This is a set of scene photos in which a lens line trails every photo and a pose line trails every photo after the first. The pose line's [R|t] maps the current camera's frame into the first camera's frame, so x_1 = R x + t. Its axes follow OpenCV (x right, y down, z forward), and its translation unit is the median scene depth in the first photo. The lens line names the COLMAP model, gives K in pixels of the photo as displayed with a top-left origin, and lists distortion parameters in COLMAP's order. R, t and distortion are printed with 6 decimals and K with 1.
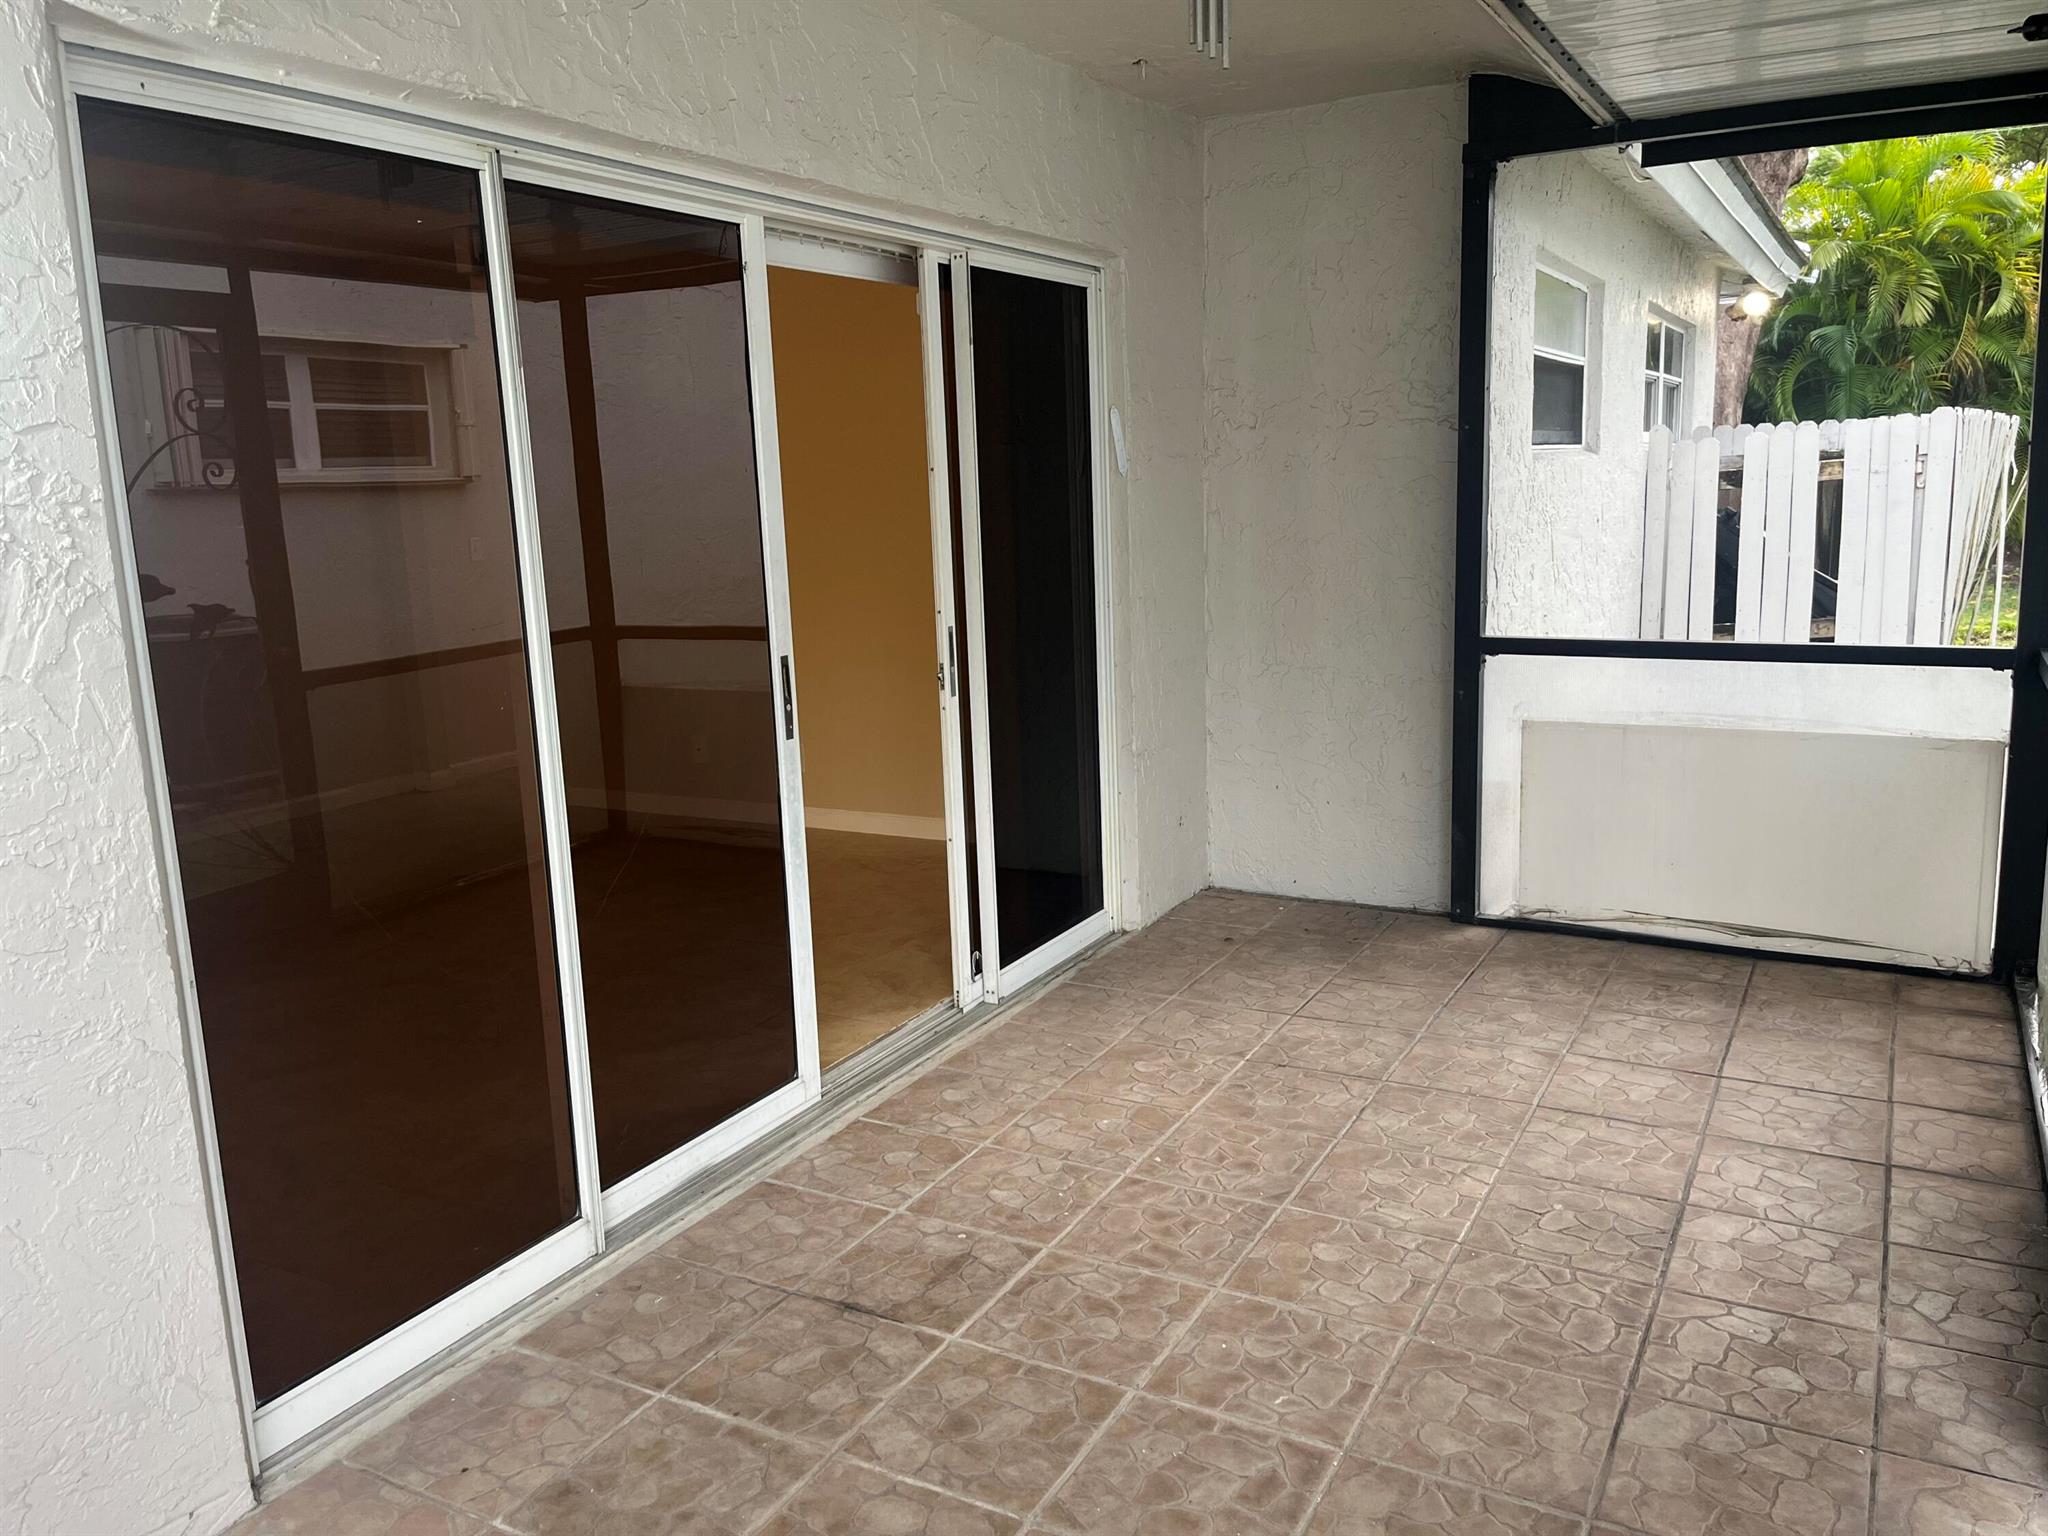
lens RADIAL K [[1555.9, 0, 1017.3], [0, 1555.9, 801.9], [0, 0, 1]] dist [0.066422, -0.092288]
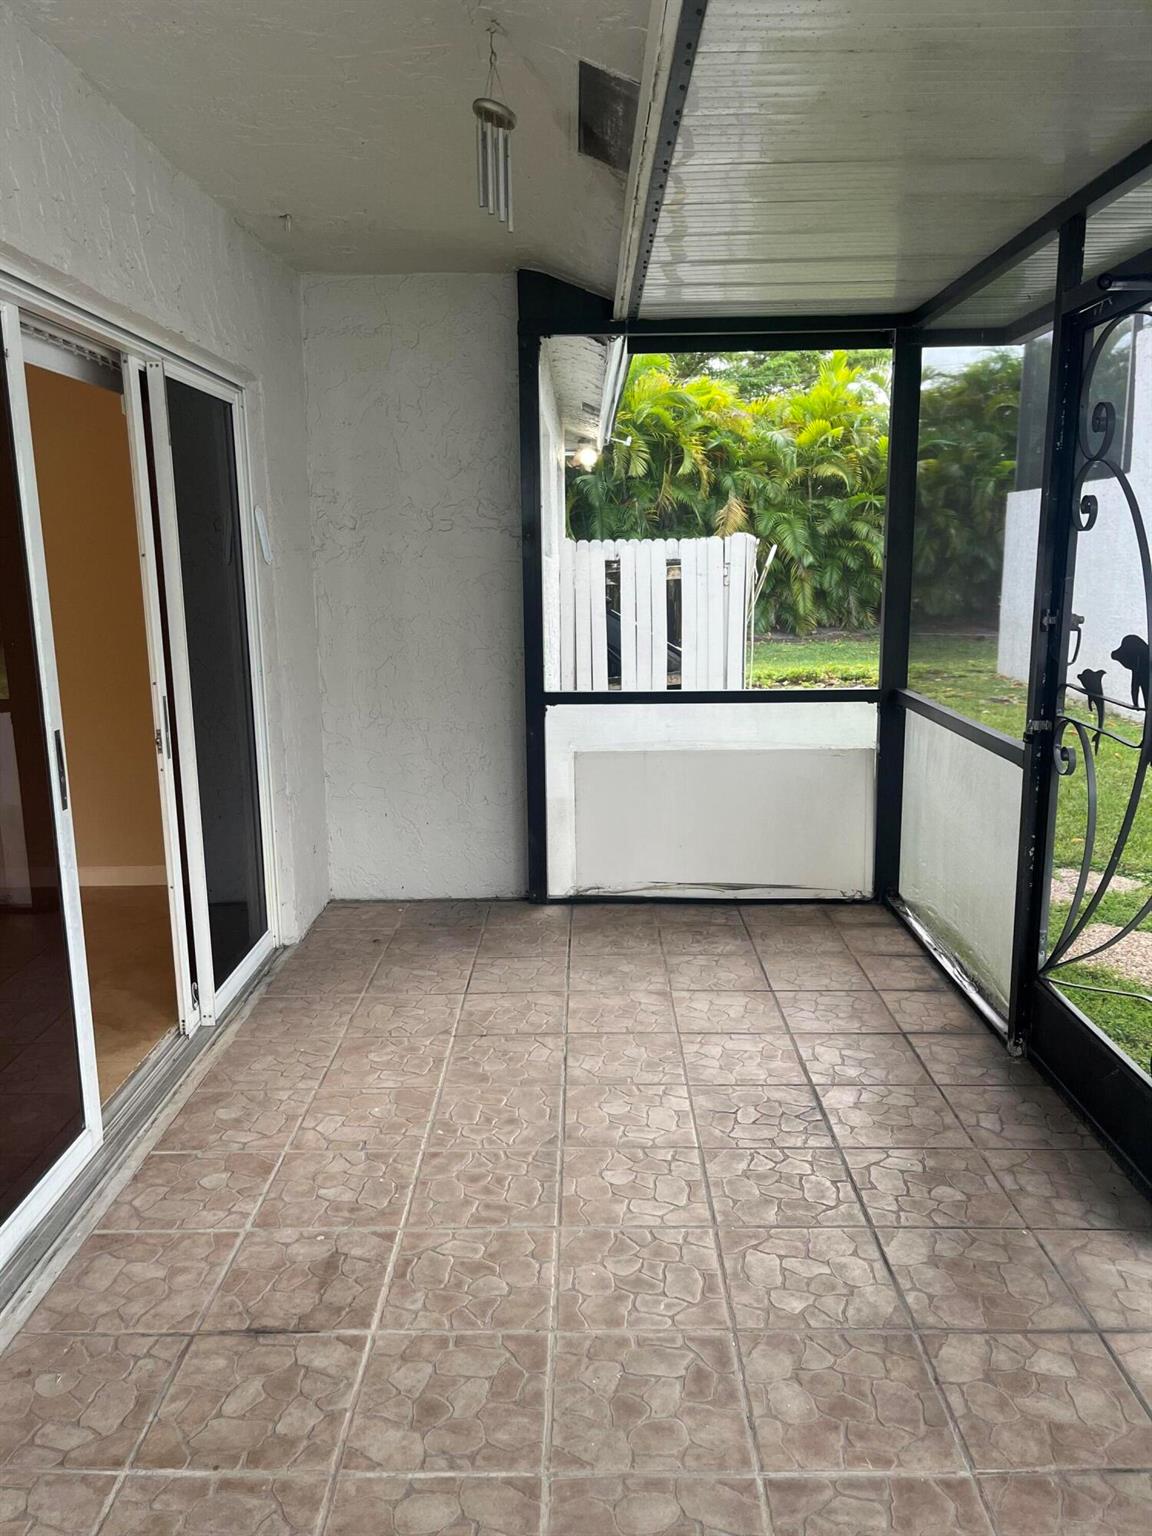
lens RADIAL K [[1166.9, 0, 586.4], [0, 1166.9, 813.7], [0, 0, 1]] dist [0.066422, -0.092288]
pose [[0.875489, -0.081375, 0.476337, -0.194114], [0.081234, 0.996475, 0.020928, -0.023055], [-0.476361, 0.020373, 0.879014, 0.123574]]
